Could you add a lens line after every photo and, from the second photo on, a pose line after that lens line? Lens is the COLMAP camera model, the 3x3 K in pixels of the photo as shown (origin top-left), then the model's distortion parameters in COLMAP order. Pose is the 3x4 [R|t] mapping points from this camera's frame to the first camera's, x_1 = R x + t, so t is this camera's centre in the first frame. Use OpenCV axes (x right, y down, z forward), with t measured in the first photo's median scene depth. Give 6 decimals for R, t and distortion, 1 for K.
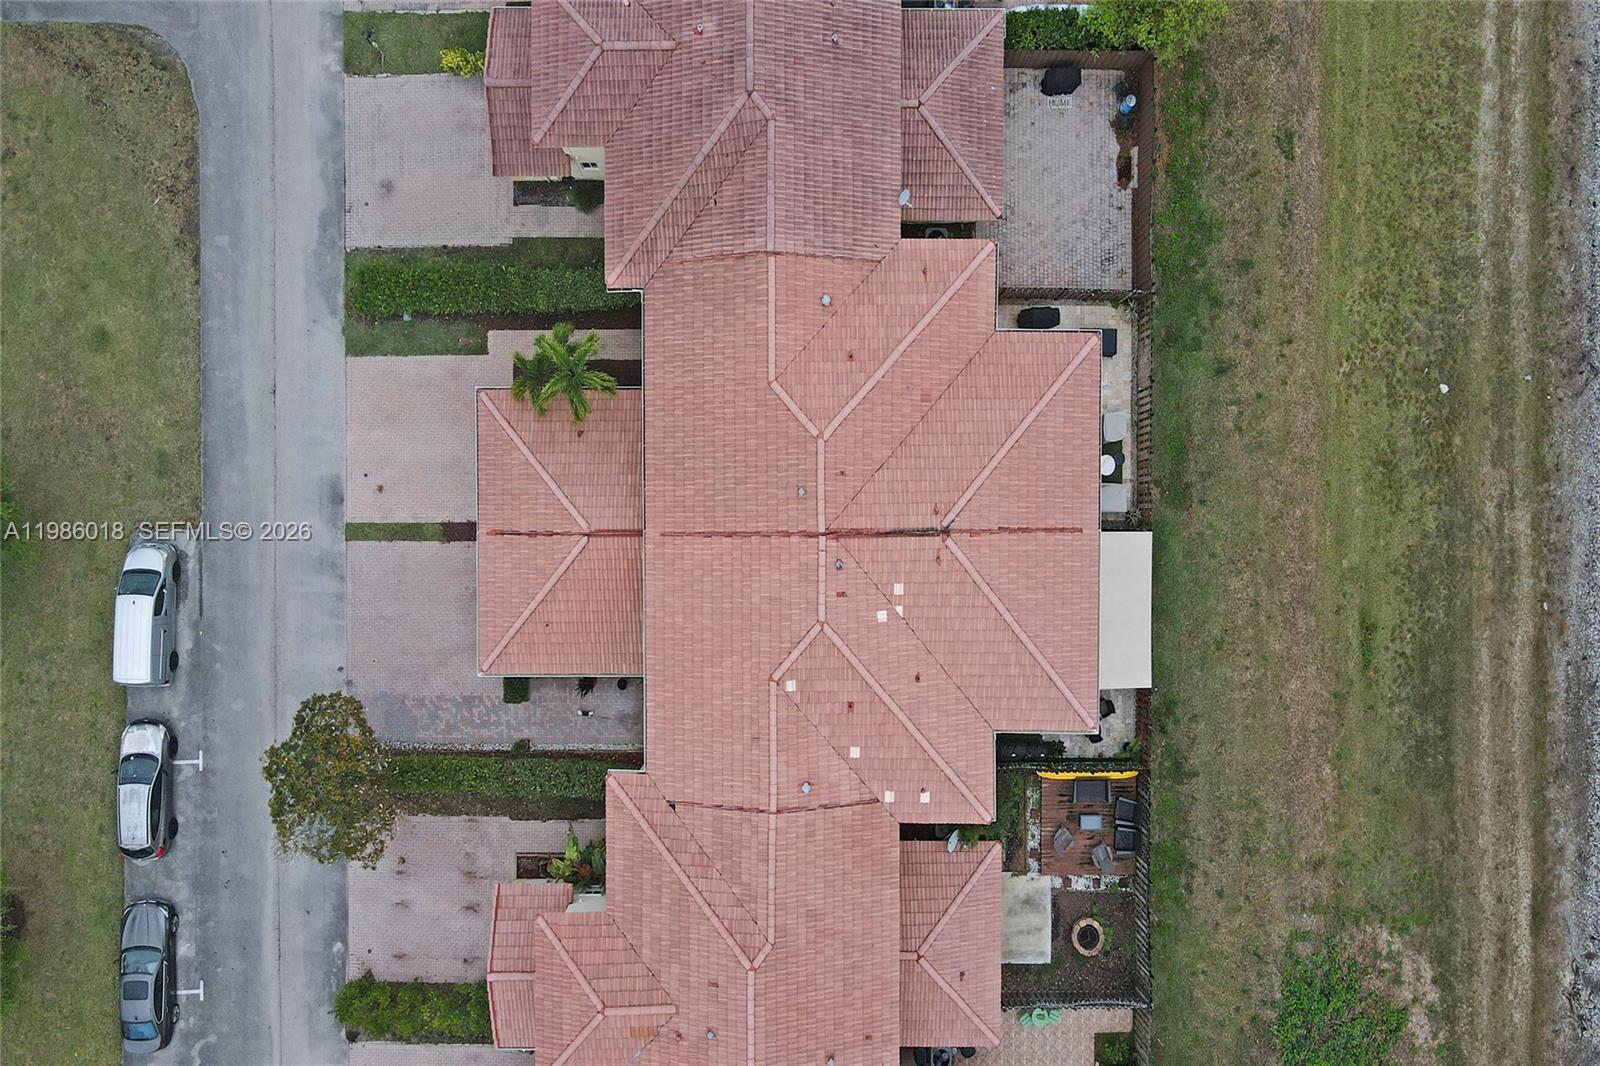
lens RADIAL K [[1143.4, 0, 793.7], [0, 1143.4, 536.8], [0, 0, 1]] dist [0.001129, 0.021528]
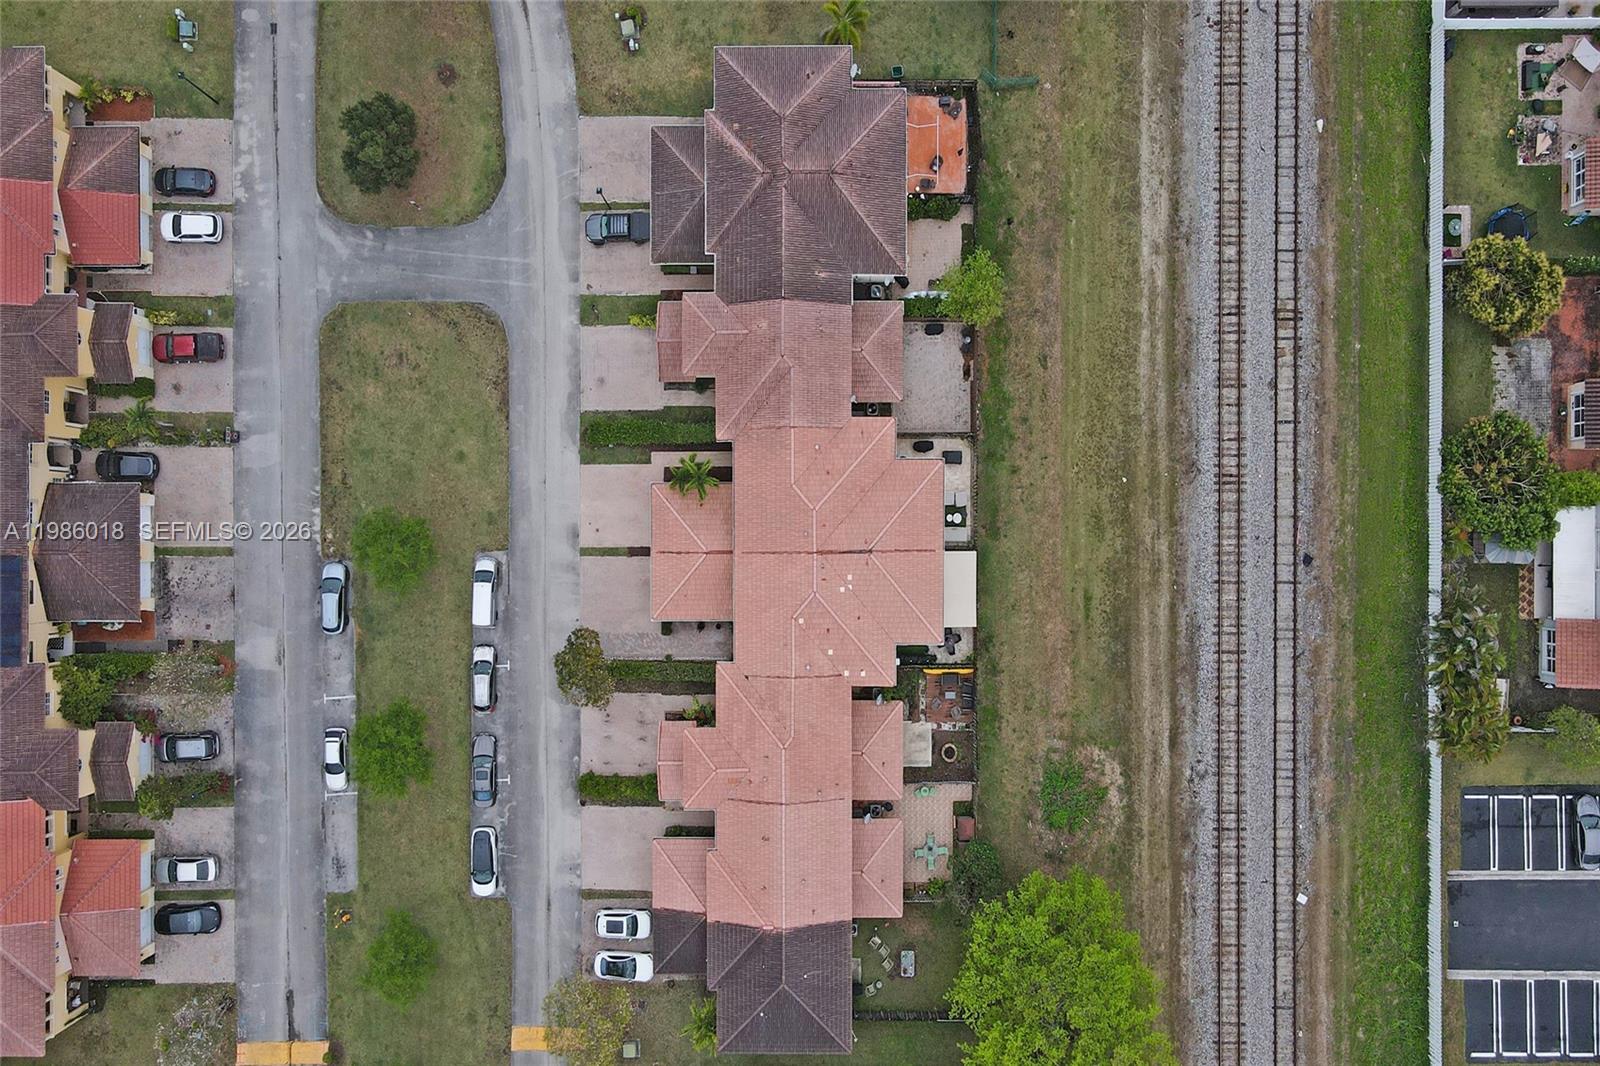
lens RADIAL K [[1131.1, 0, 773.1], [0, 1131.1, 568.1], [0, 0, 1]] dist [0.042473, 0.001801]
pose [[0.999587, -0.001155, -0.028724, 0.005102], [0.001512, 0.999922, 0.012436, 0.000338], [0.028707, -0.012474, 0.999510, -1.014725]]
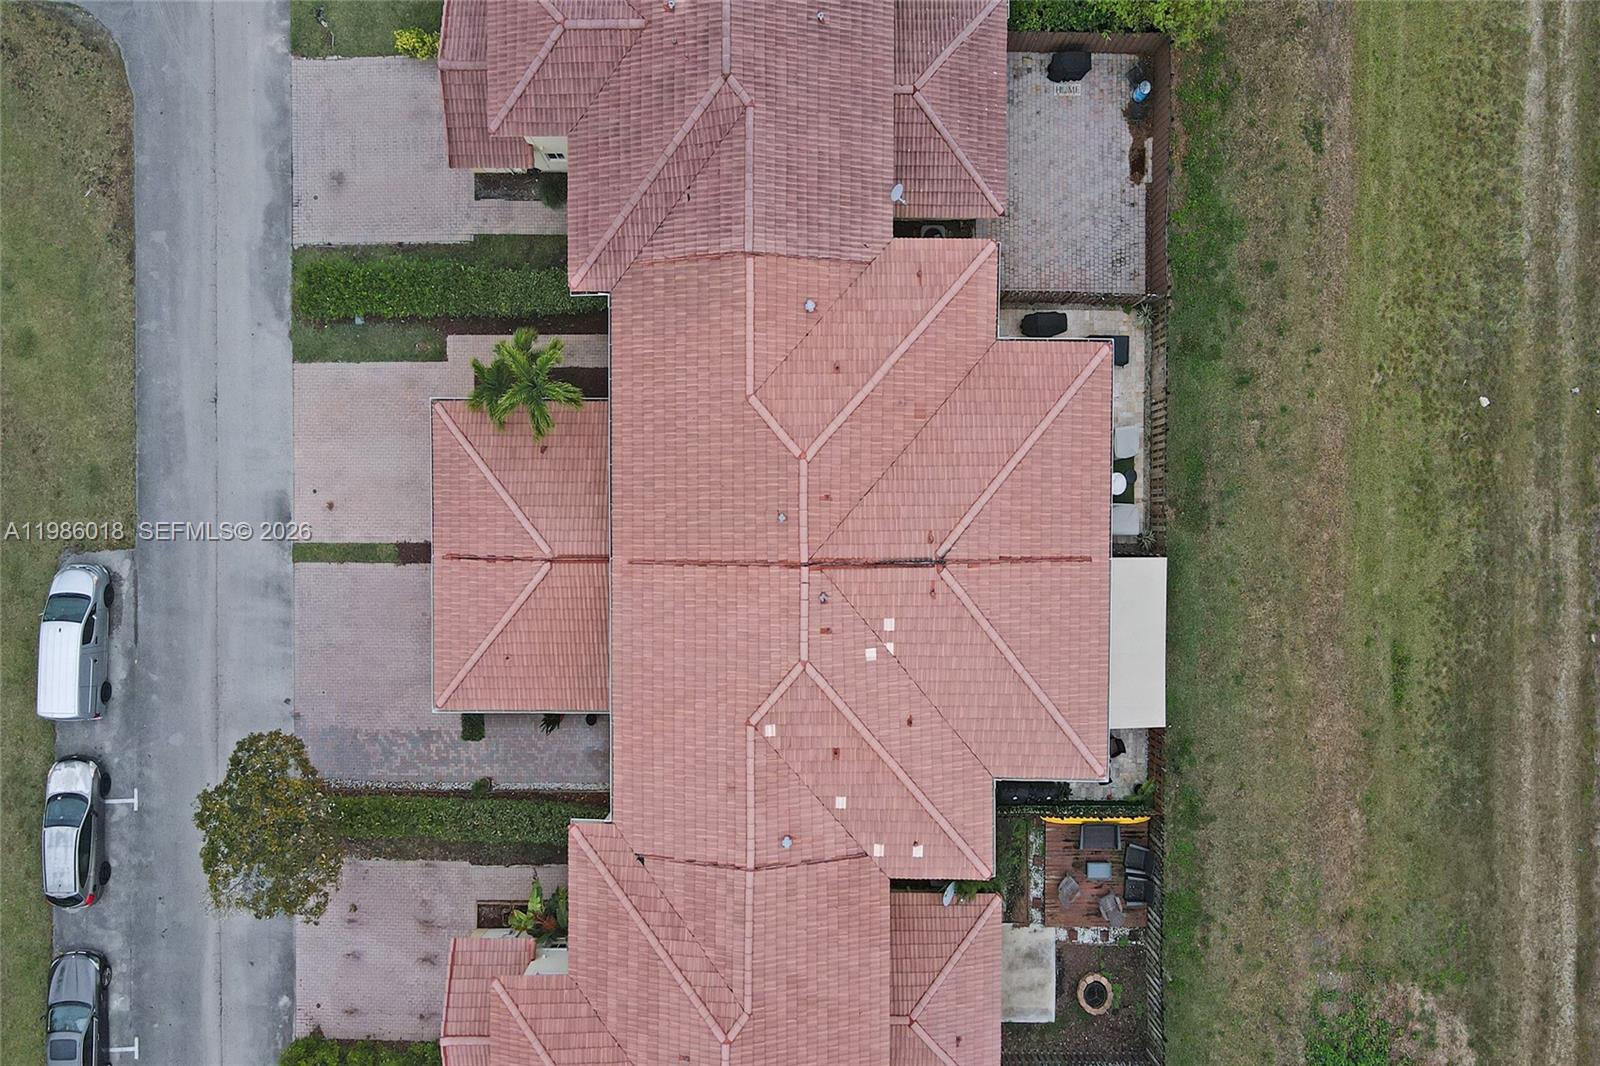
lens RADIAL K [[1144.3, 0, 796.2], [0, 1144.3, 532.4], [0, 0, 1]] dist [0.006217, 0.010125]
pose [[0.999996, 0.002930, 0.000009, 0.015075], [-0.002930, 0.999993, 0.002515, -0.024947], [-0.000002, -0.002515, 0.999997, 0.077384]]
